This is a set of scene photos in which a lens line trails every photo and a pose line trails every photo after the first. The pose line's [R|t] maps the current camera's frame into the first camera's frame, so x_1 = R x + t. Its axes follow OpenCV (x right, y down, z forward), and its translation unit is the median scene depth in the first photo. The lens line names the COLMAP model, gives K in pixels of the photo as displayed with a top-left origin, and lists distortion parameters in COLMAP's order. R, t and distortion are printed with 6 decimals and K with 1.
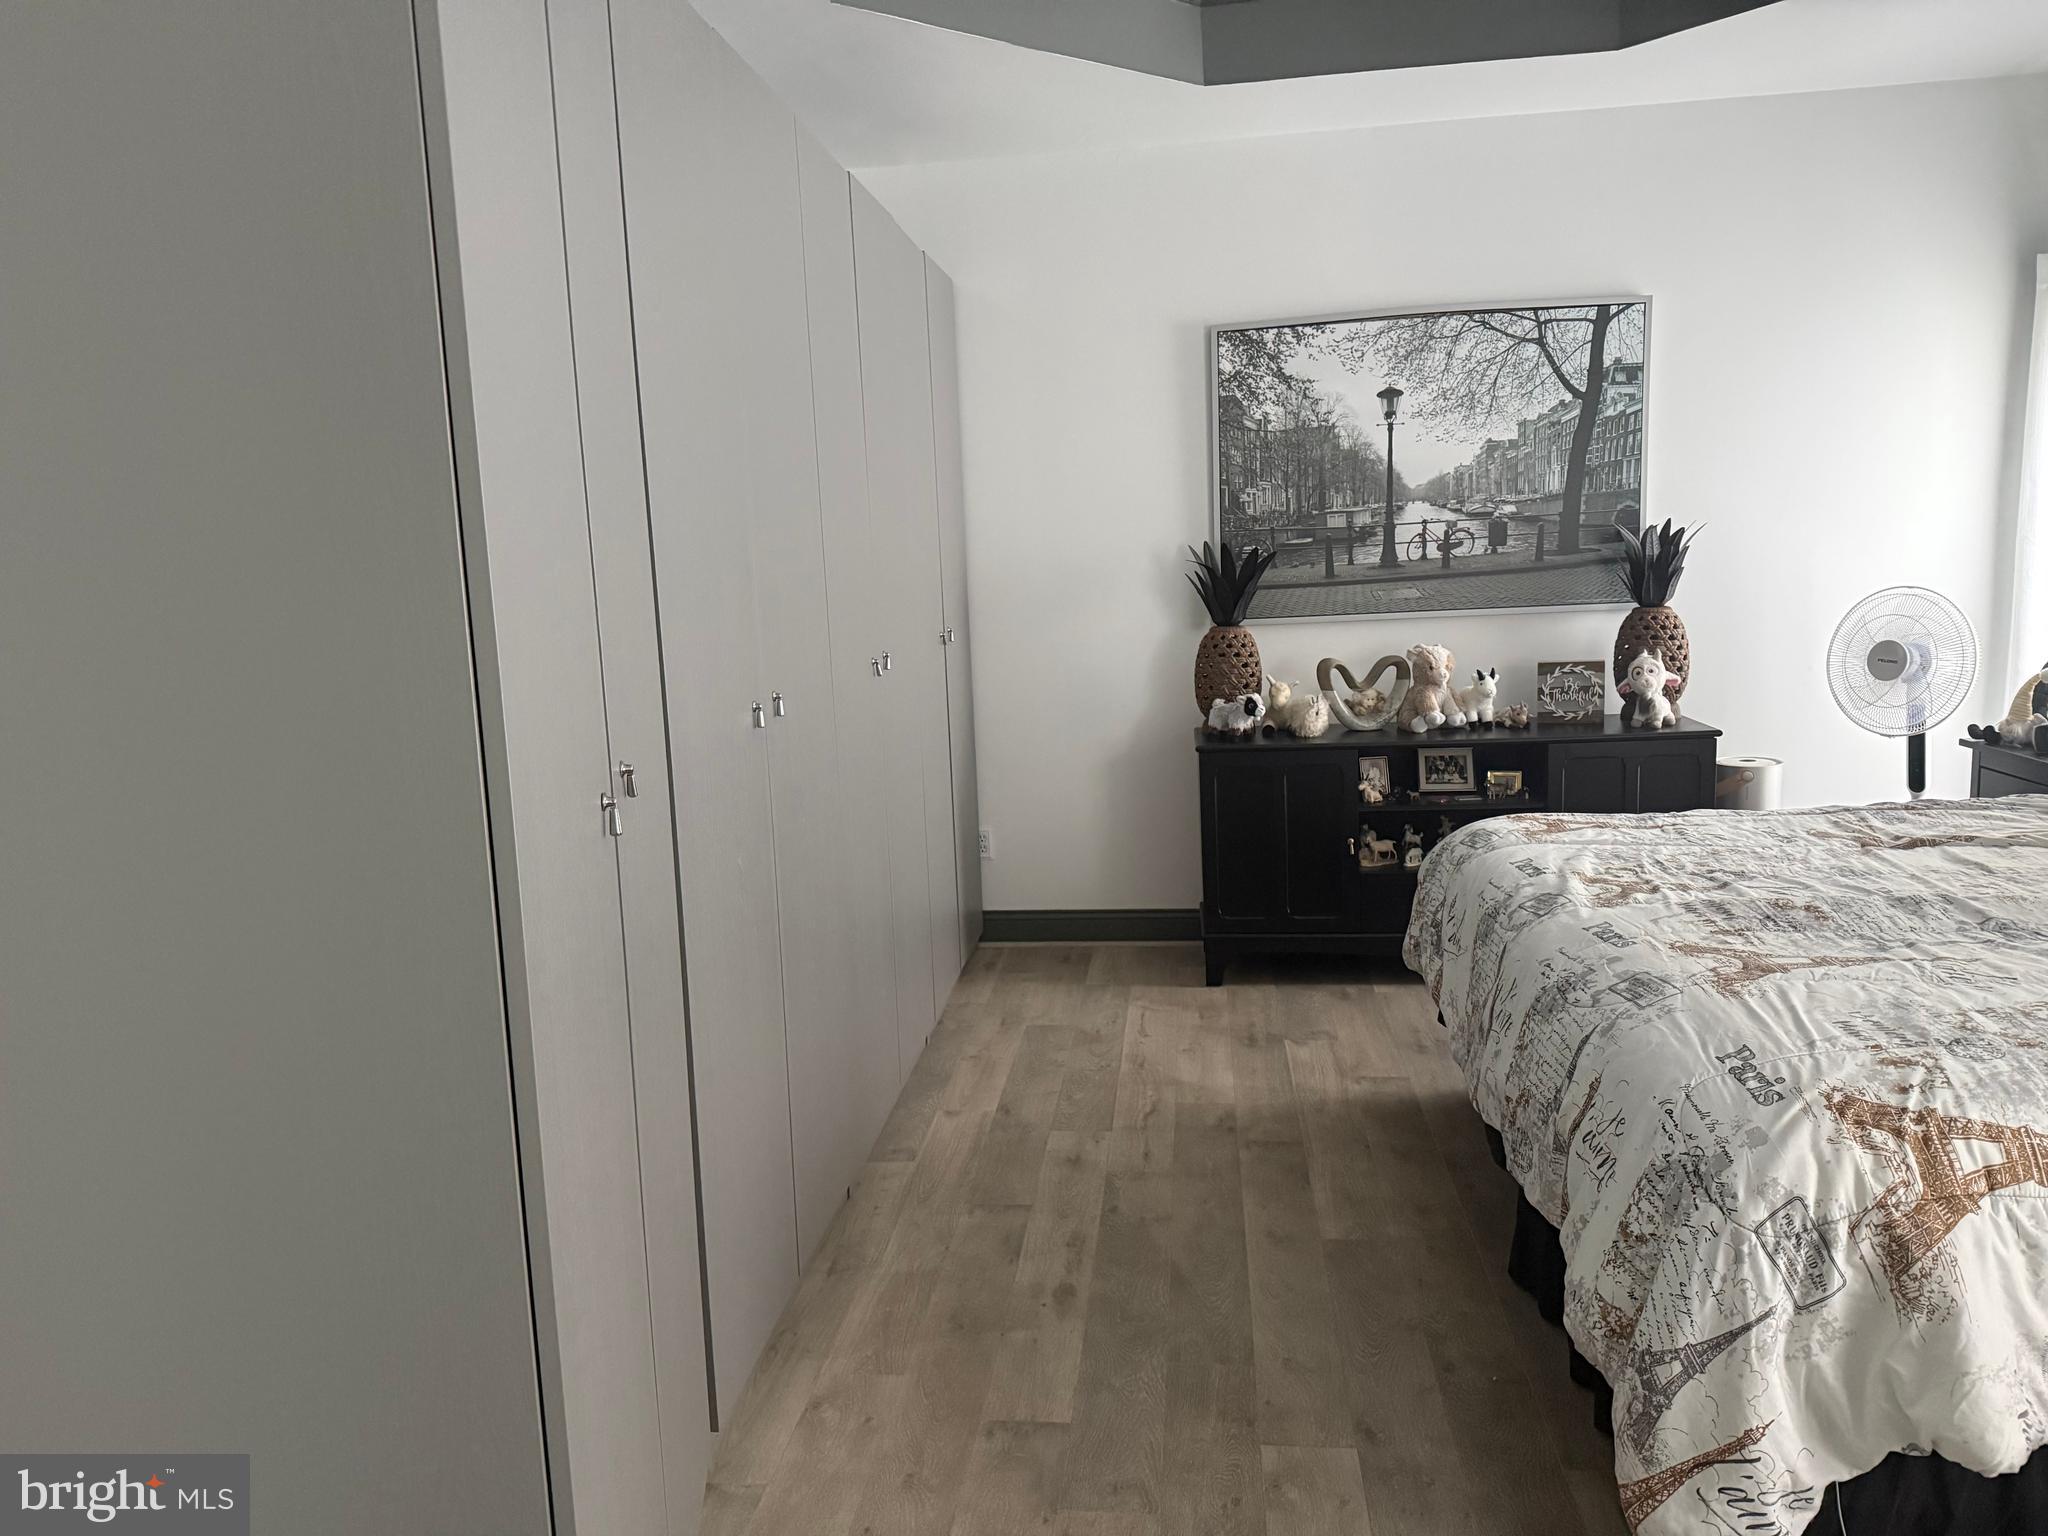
lens RADIAL K [[1455.8, 0, 980.9], [0, 1455.8, 780.5], [0, 0, 1]] dist [0.009293, -0.012010]
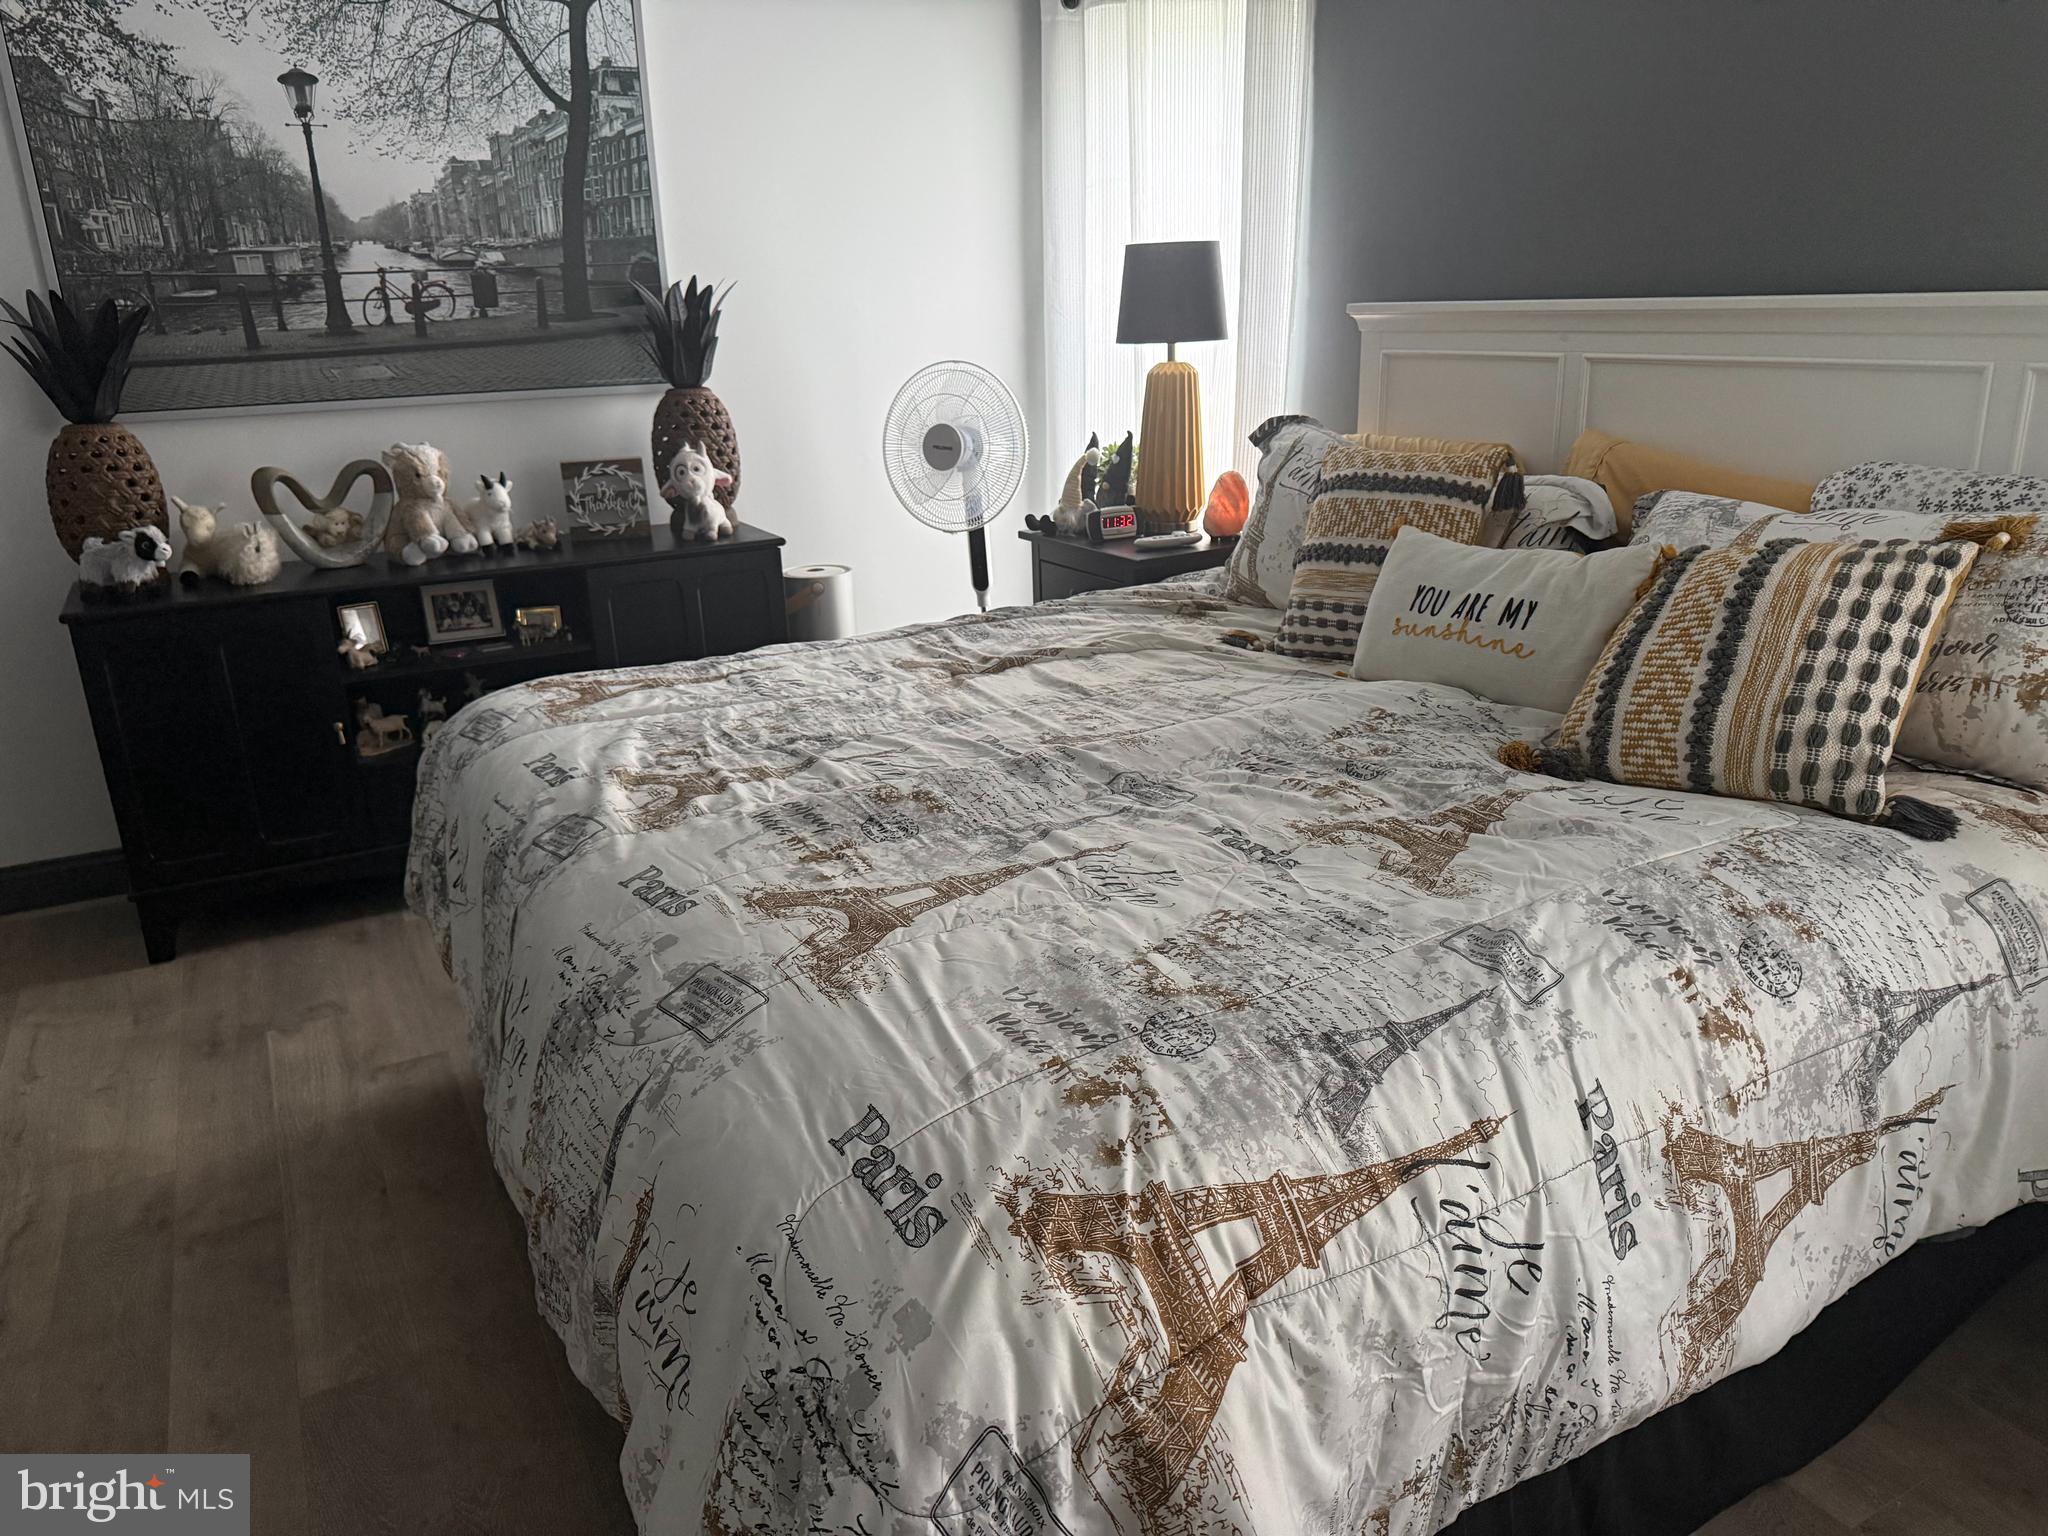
lens RADIAL K [[1430.6, 0, 1024.0], [0, 1430.6, 768.0], [0, 0, 1]] dist [0.135519, -0.211508]
pose [[0.806160, -0.162195, 0.569034, 0.208027], [0.091012, 0.984242, 0.151607, -0.028745], [-0.584657, -0.070430, 0.808218, 0.395678]]
